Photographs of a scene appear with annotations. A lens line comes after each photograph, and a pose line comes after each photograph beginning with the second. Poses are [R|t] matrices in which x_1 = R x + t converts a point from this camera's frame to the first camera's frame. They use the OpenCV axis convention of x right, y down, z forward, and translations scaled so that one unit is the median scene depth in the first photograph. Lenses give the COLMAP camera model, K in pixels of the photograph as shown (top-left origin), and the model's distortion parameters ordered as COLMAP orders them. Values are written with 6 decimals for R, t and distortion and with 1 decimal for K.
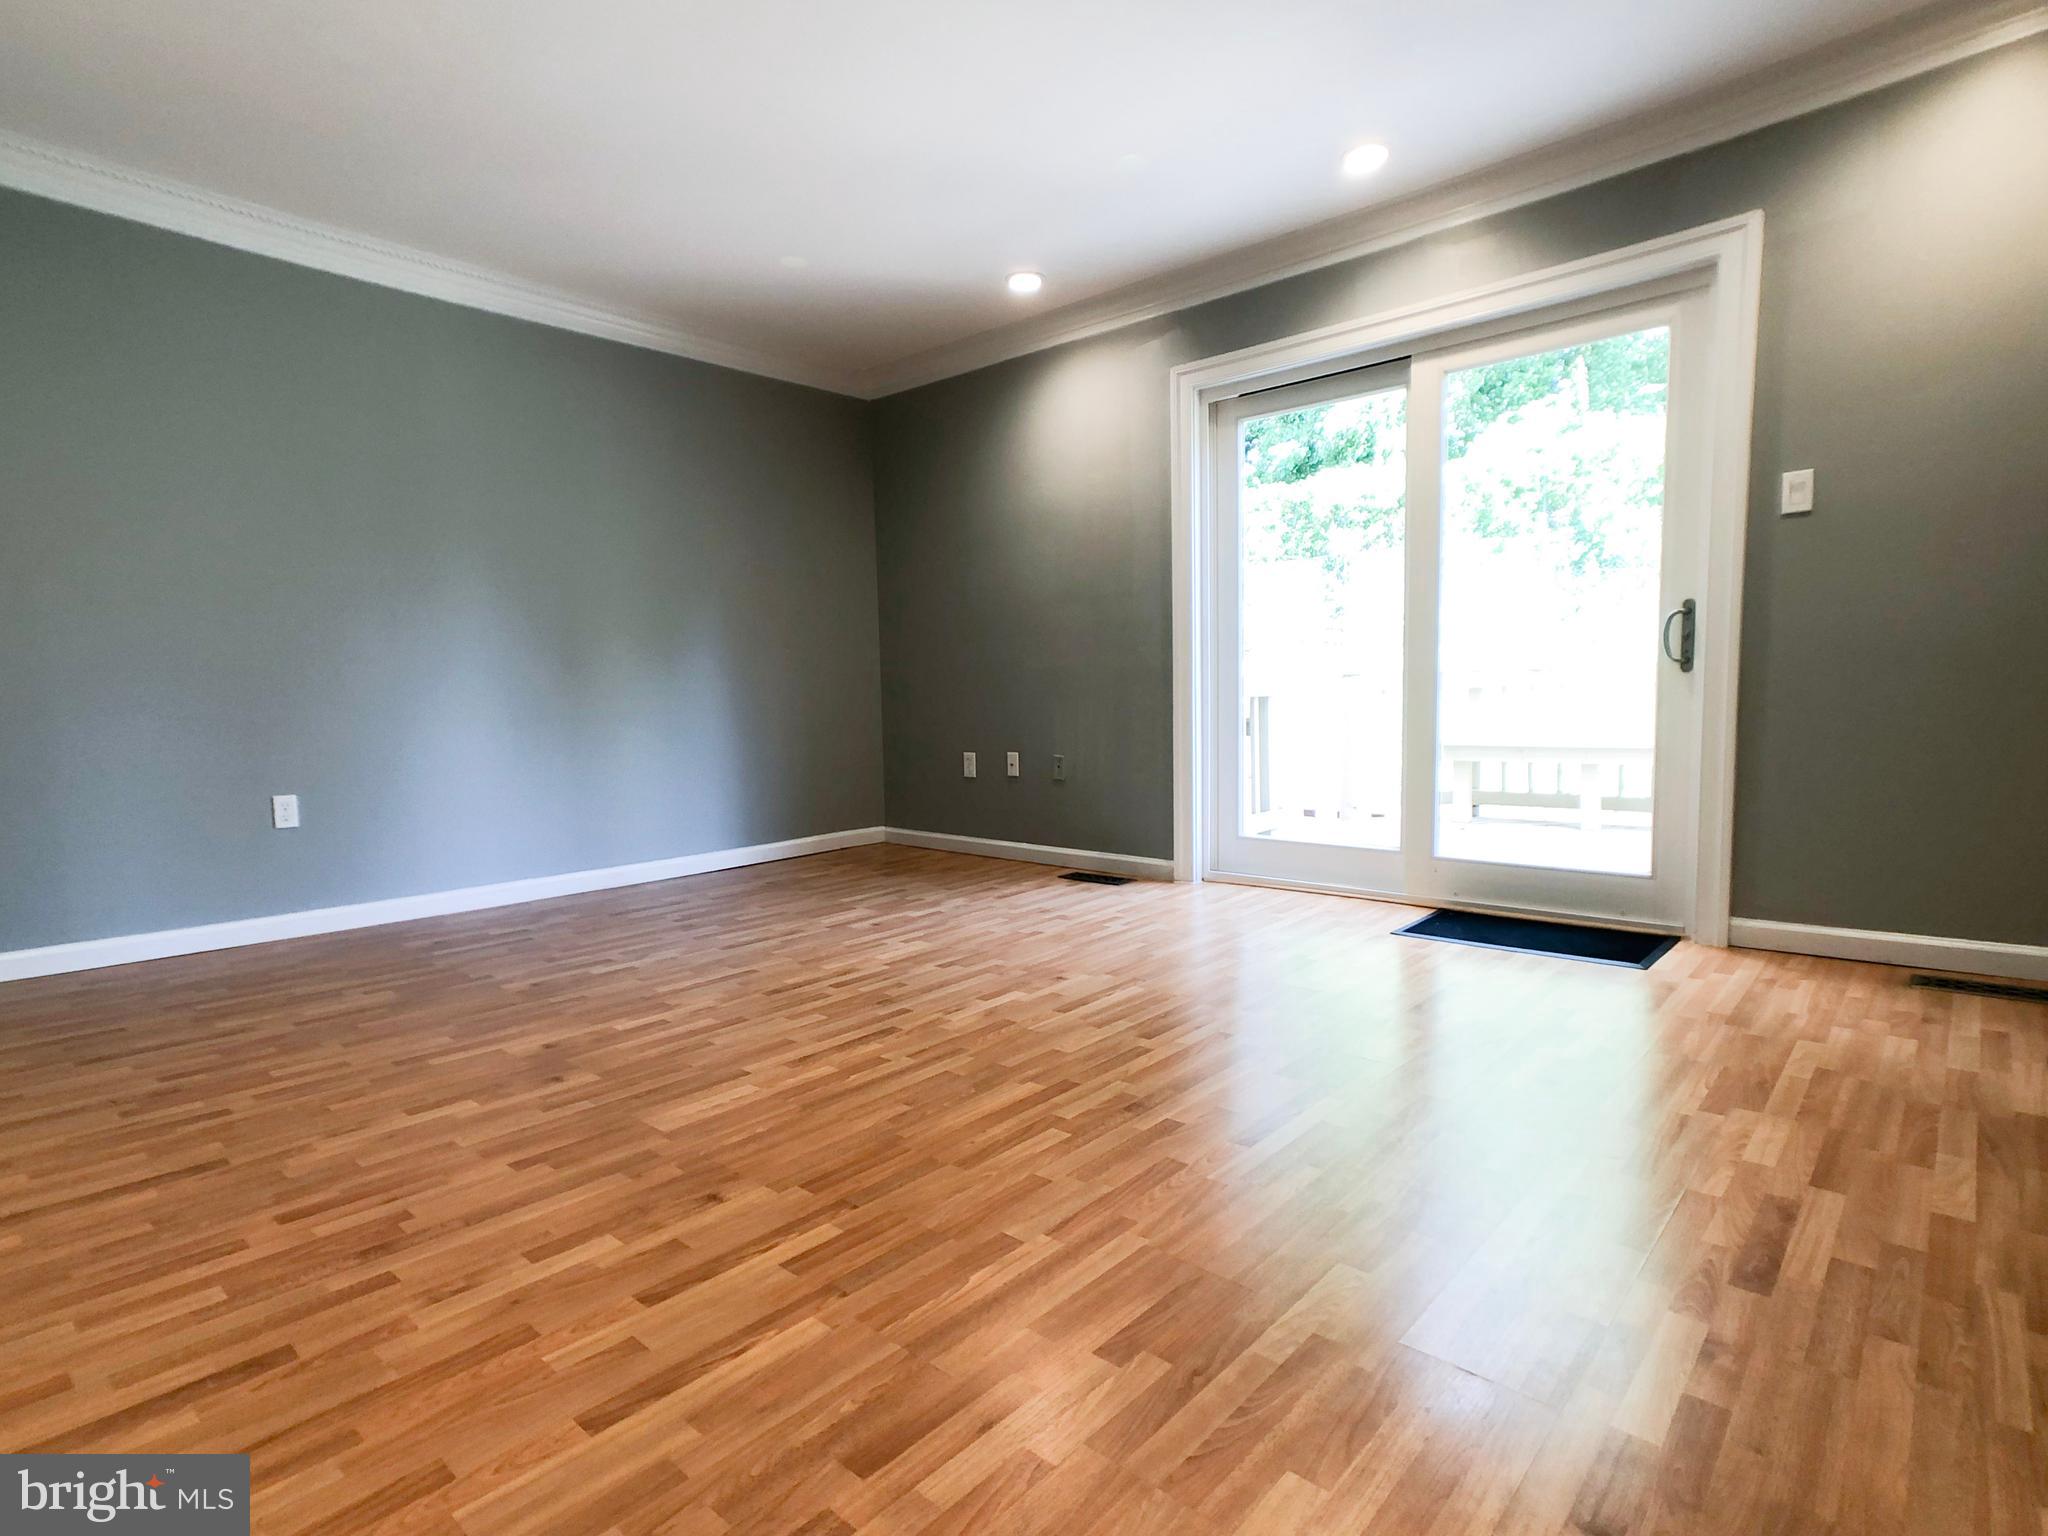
lens RADIAL K [[1068.2, 0, 1023.1], [0, 1068.2, 806.5], [0, 0, 1]] dist [0.019455, -0.000271]
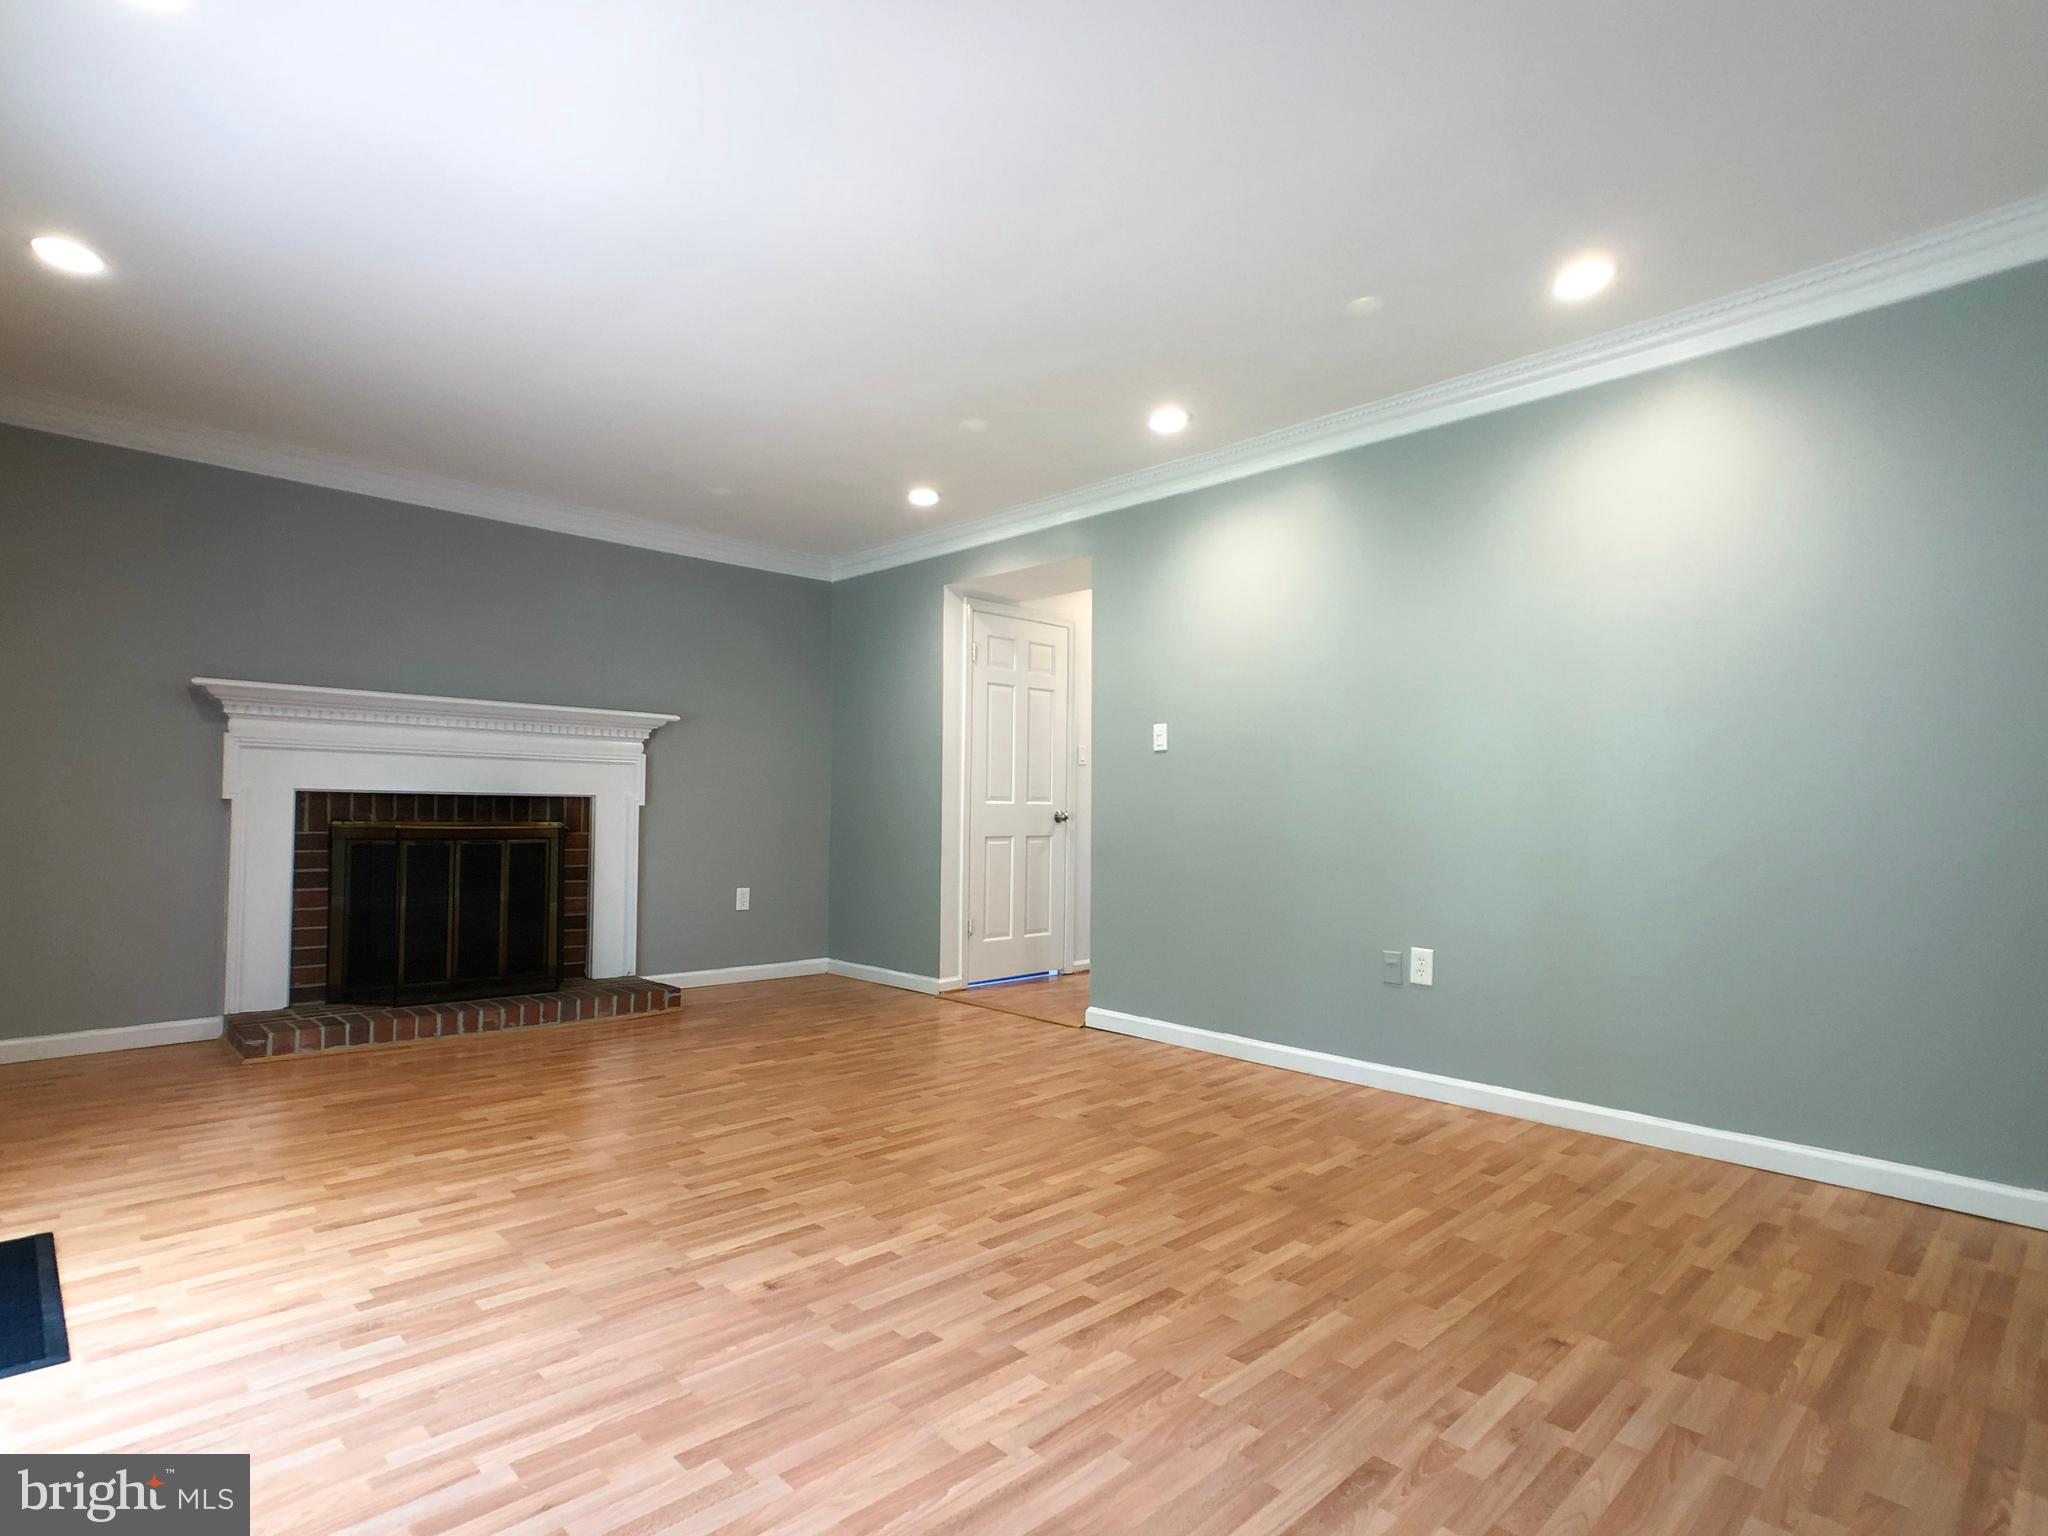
lens RADIAL K [[1068.2, 0, 1023.1], [0, 1068.2, 806.5], [0, 0, 1]] dist [0.019455, -0.000271]
pose [[-0.997655, 0.002498, 0.068405, -0.221872], [0.009289, 0.995030, 0.099140, -0.277236], [-0.067817, 0.099543, -0.992720, 2.033417]]
